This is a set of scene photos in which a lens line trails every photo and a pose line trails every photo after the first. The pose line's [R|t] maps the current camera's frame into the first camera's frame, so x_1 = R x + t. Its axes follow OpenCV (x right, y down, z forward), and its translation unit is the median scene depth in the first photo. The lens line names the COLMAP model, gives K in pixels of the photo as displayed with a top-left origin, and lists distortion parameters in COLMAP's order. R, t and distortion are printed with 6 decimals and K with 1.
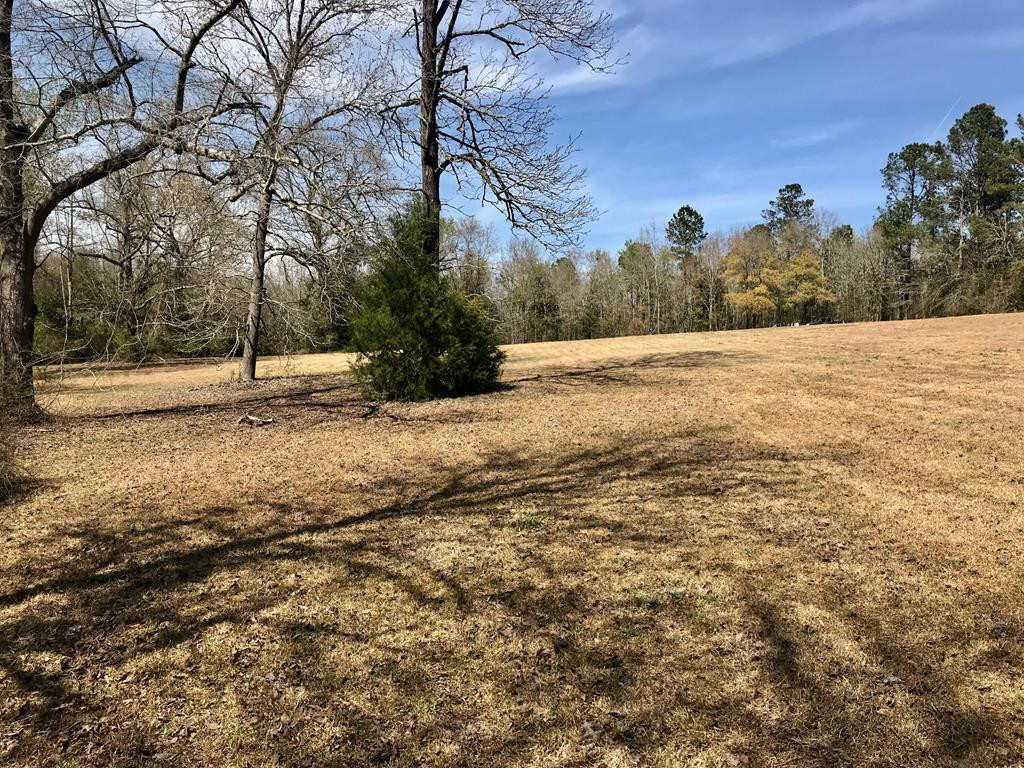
lens RADIAL K [[893.9, 0, 512.0], [0, 893.9, 384.0], [0, 0, 1]] dist [0.105177, -0.001970]
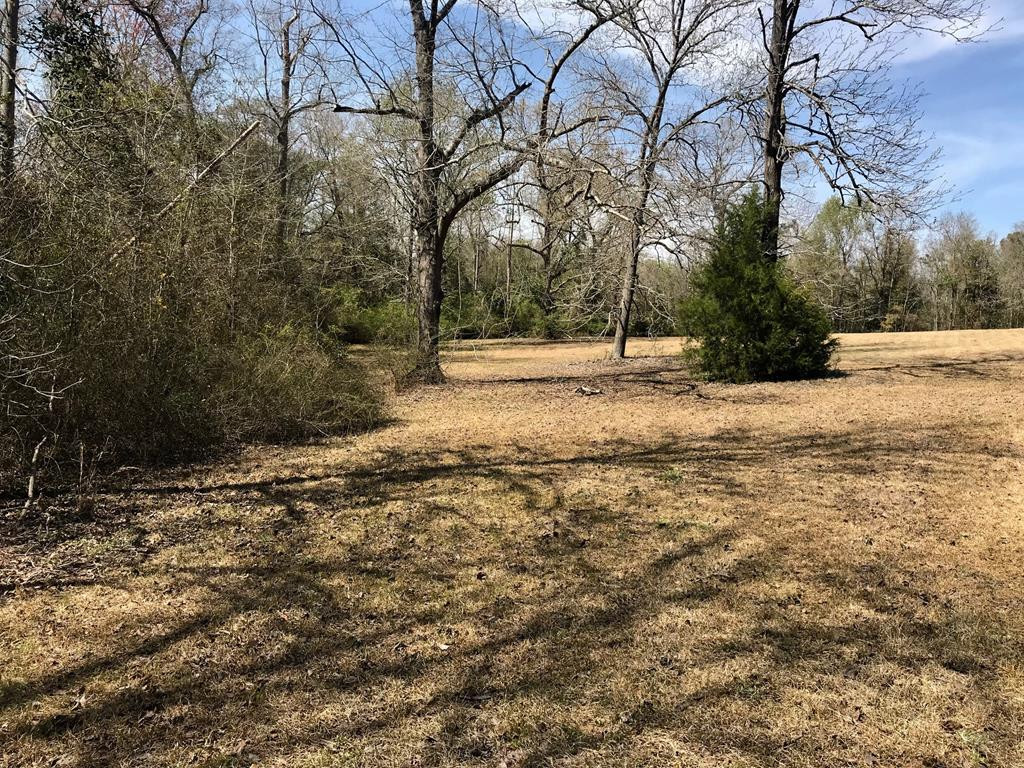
lens RADIAL K [[870.0, 0, 512.0], [0, 870.0, 384.0], [0, 0, 1]] dist [0.139900, 0.002066]
pose [[0.903957, 0.056283, -0.423903, 0.085056], [-0.047358, 0.998379, 0.031568, 0.000073], [0.424993, -0.008461, 0.905157, -0.052998]]
